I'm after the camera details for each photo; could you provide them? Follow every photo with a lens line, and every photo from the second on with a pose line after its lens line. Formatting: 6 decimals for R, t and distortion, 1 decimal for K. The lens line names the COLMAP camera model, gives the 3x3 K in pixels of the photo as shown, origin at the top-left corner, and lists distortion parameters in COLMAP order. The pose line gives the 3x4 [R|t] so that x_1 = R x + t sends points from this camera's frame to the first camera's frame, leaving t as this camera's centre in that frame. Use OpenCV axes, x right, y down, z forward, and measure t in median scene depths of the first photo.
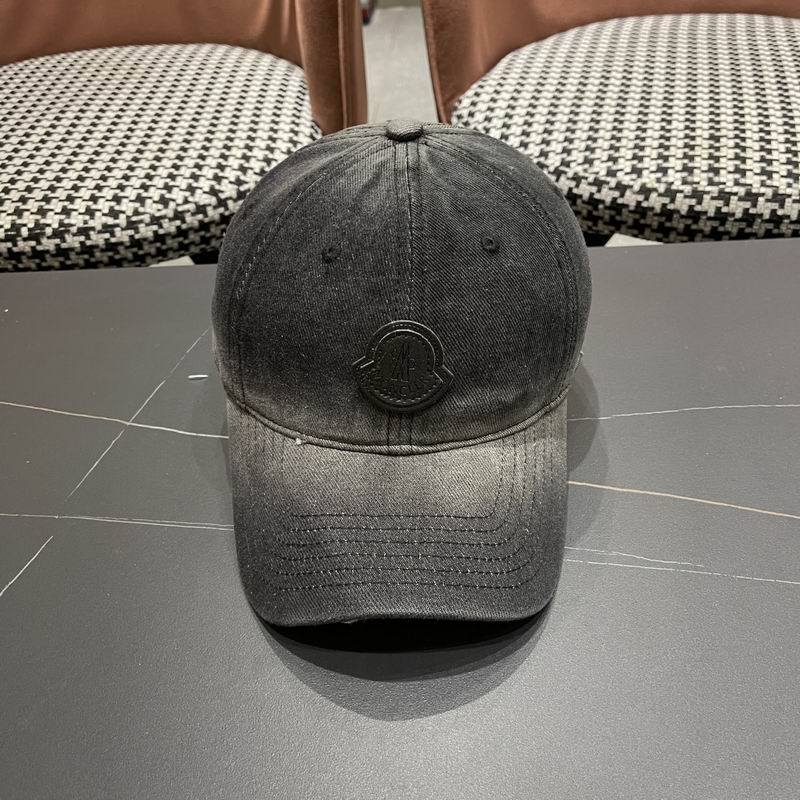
lens RADIAL K [[856.6, 0, 404.1], [0, 856.6, 396.9], [0, 0, 1]] dist [0.016583, 0.000000]
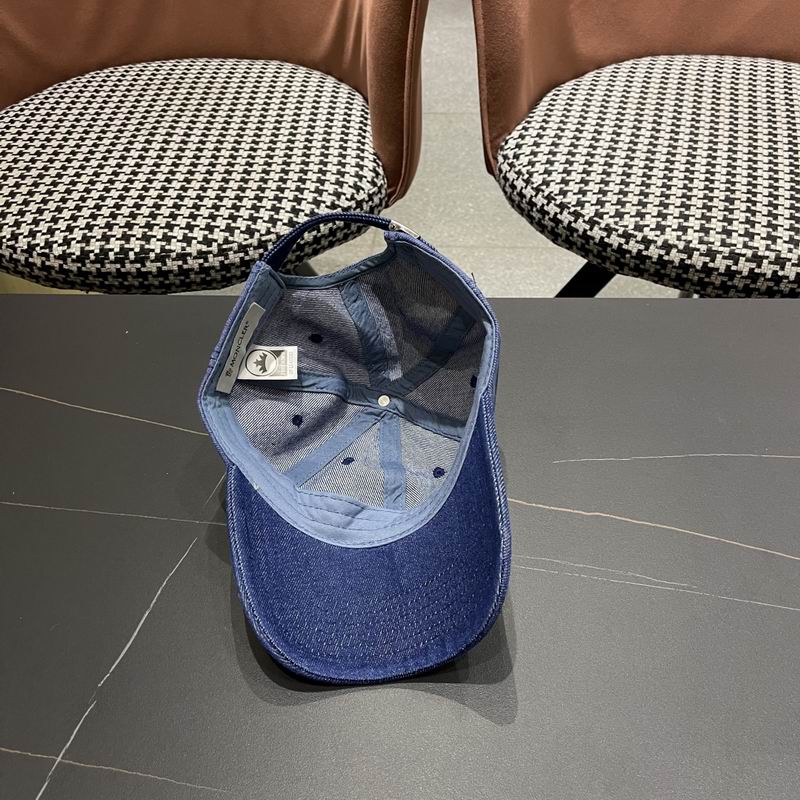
lens RADIAL K [[856.6, 0, 401.3], [0, 856.6, 404.3], [0, 0, 1]] dist [0.016583, 0.000000]
pose [[0.999041, 0.043716, 0.002371, -0.069575], [-0.043772, 0.996318, 0.073713, -0.091720], [0.000860, -0.073747, 0.997277, -0.171056]]
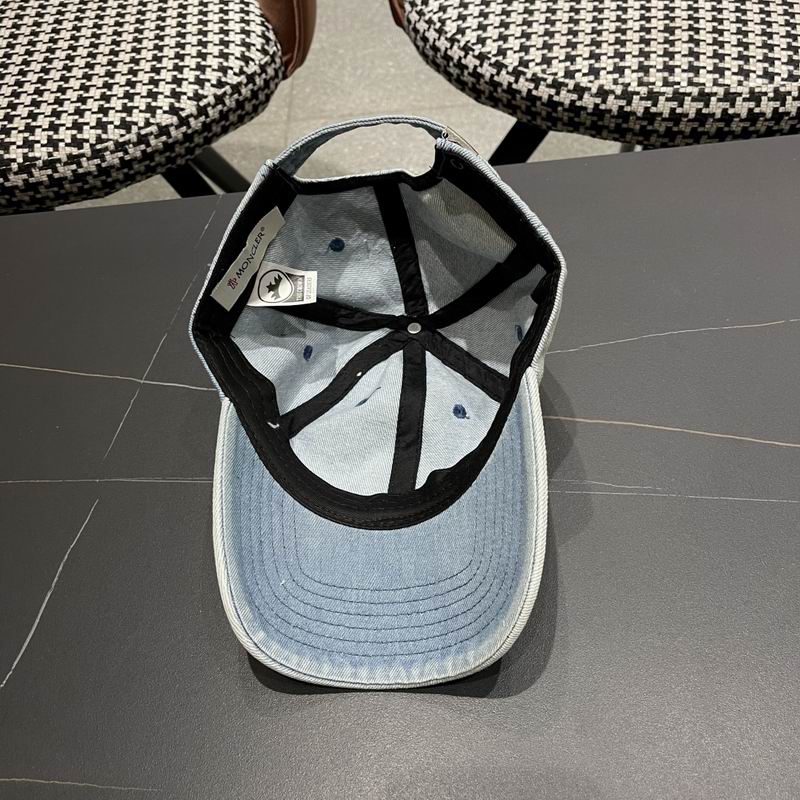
lens RADIAL K [[856.6, 0, 403.4], [0, 856.6, 410.5], [0, 0, 1]] dist [0.016583, 0.000000]
pose [[0.995941, -0.076892, 0.046782, -0.031580], [0.064424, 0.971982, 0.226056, -0.113097], [-0.062853, -0.222125, 0.972990, -0.063872]]
